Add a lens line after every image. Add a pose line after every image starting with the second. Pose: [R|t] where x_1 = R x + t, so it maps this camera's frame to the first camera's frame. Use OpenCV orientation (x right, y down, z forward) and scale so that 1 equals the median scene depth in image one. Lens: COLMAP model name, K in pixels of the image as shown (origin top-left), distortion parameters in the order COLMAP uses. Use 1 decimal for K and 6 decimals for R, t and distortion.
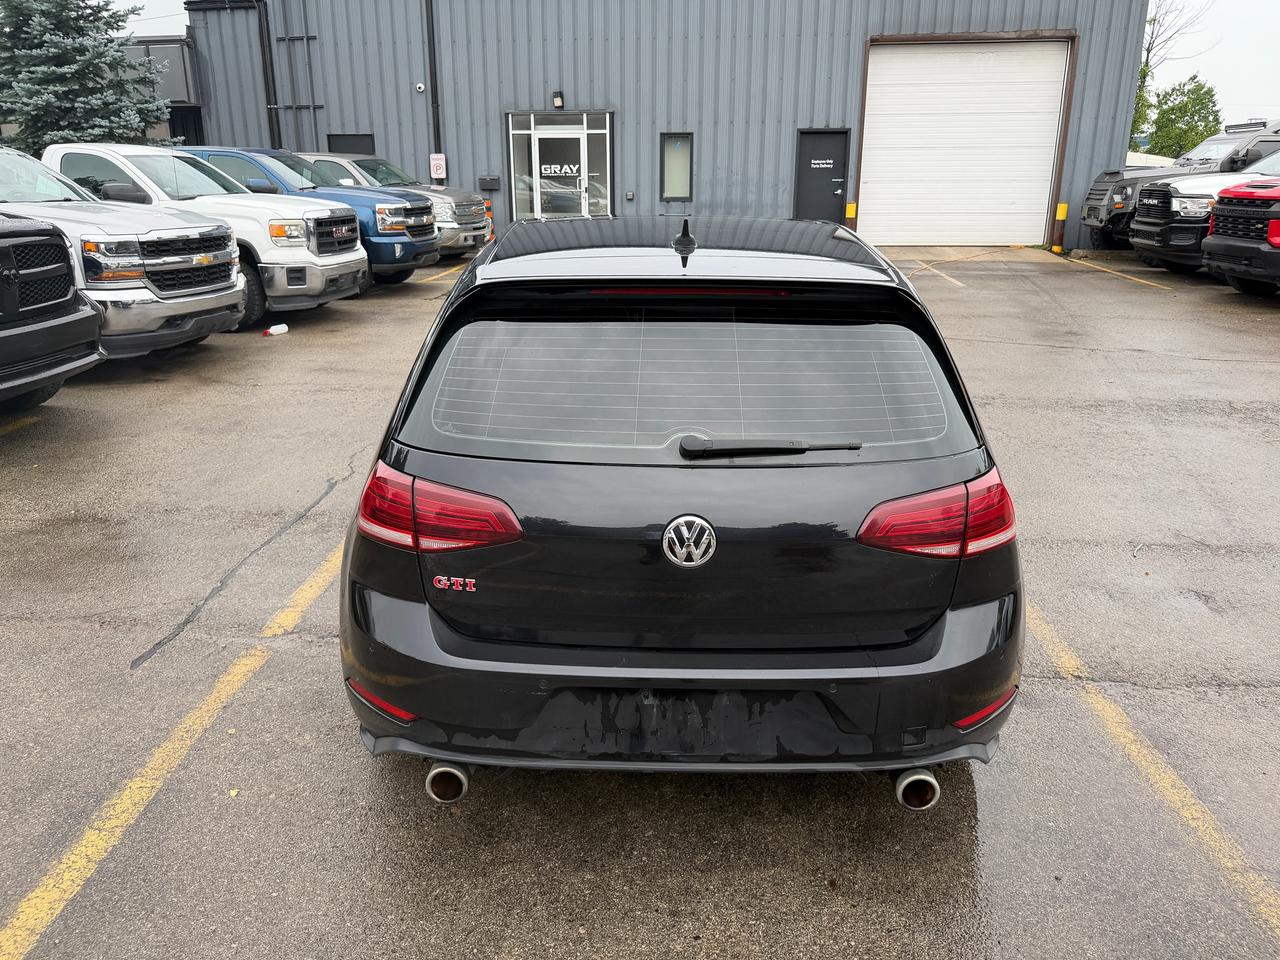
lens RADIAL K [[897.3, 0, 640.0], [0, 897.3, 480.0], [0, 0, 1]] dist [0.007040, -0.004897]
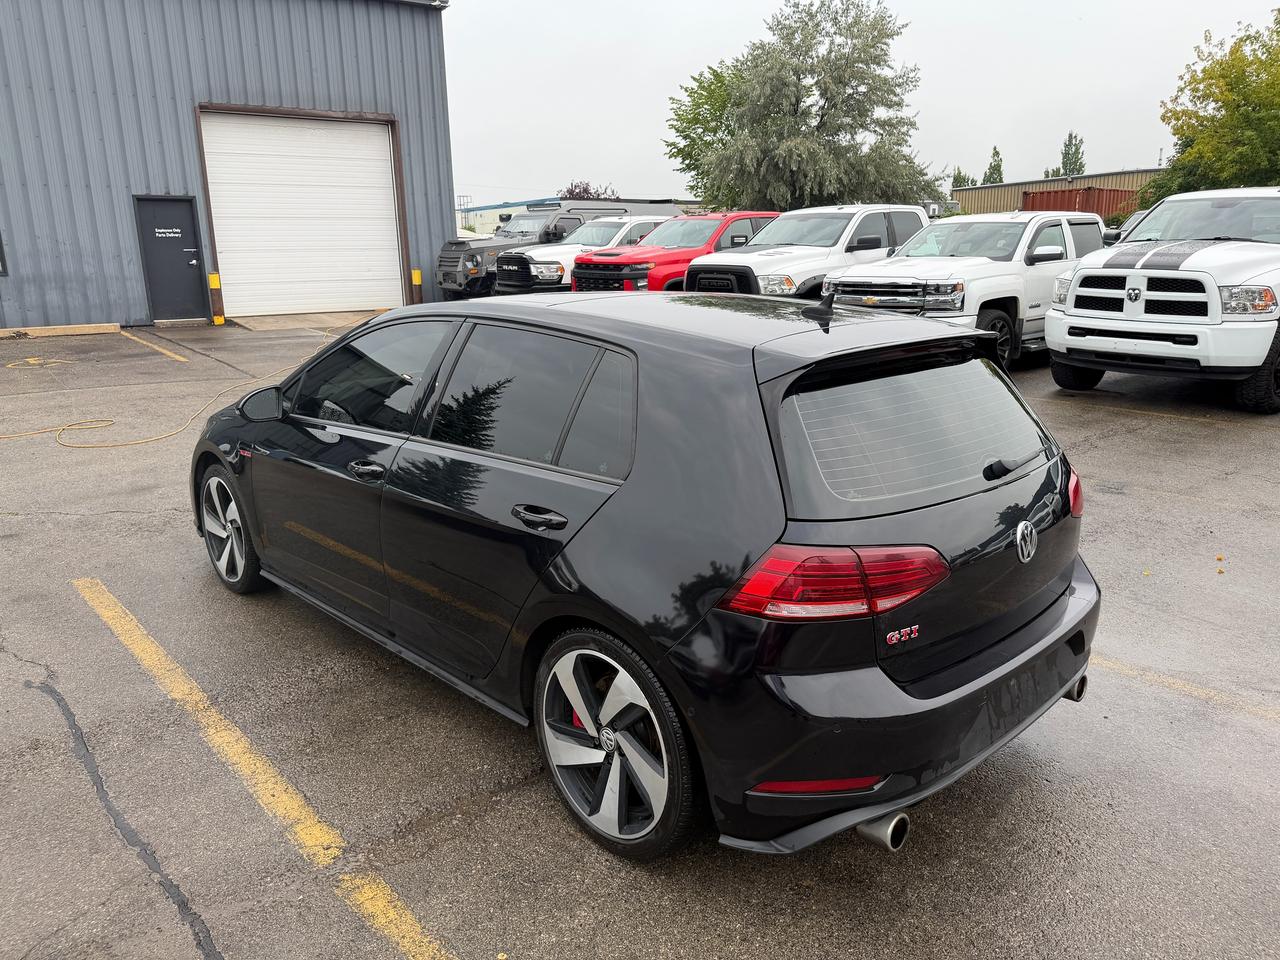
lens RADIAL K [[905.1, 0, 640.0], [0, 905.1, 480.0], [0, 0, 1]] dist [0.016977, -0.043099]
pose [[0.720617, -0.175500, 0.670754, -0.119978], [0.222988, 0.974699, 0.015462, -0.016043], [-0.656497, 0.138428, 0.741519, 0.041007]]
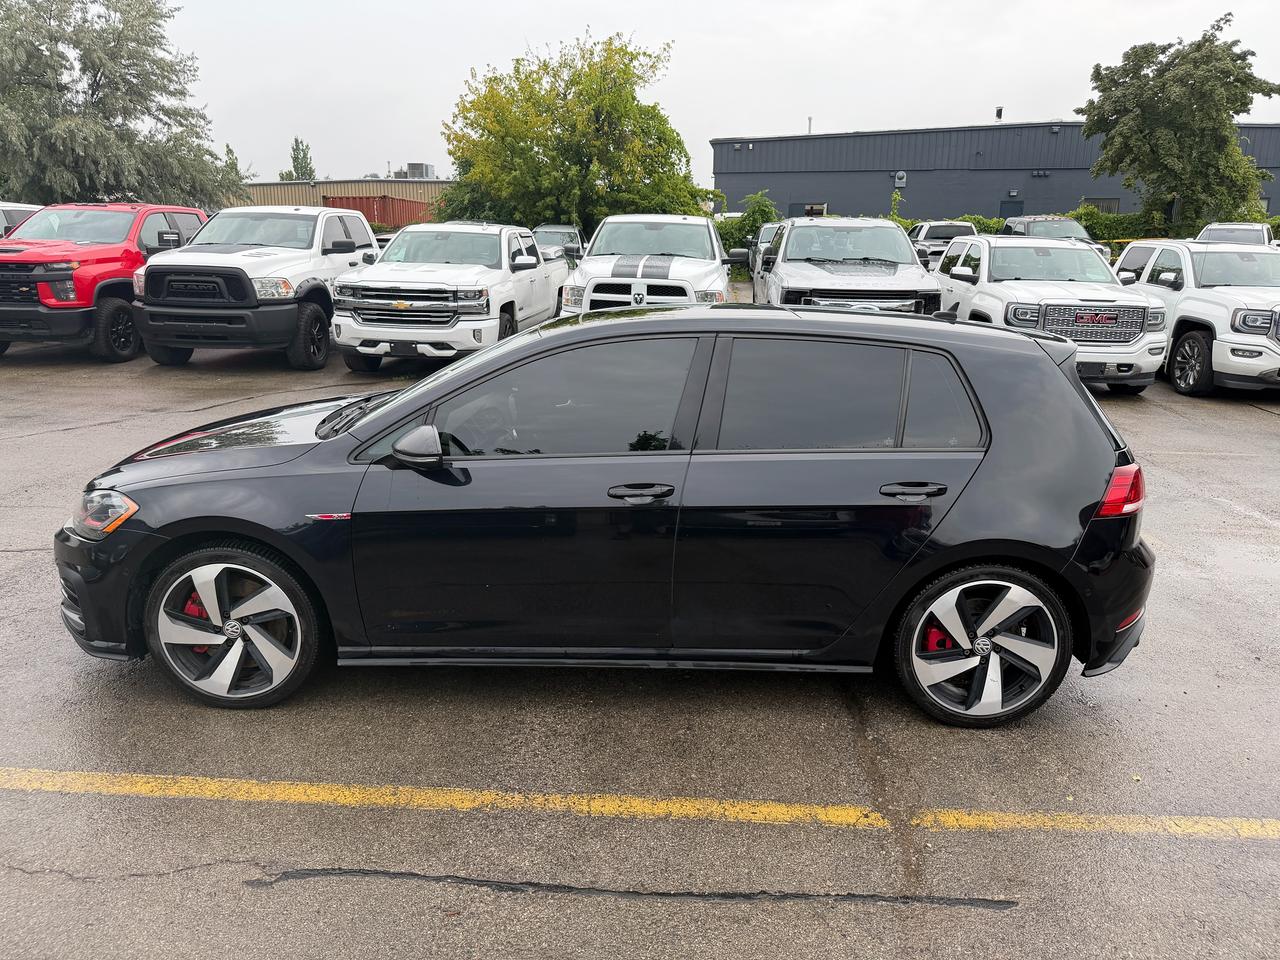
lens RADIAL K [[919.7, 0, 640.0], [0, 919.7, 480.0], [0, 0, 1]] dist [0.008479, -0.027221]
pose [[0.003696, -0.236548, 0.971613, -0.207863], [0.291745, 0.929605, 0.225211, -0.067904], [-0.956489, 0.282631, 0.072447, 0.190934]]
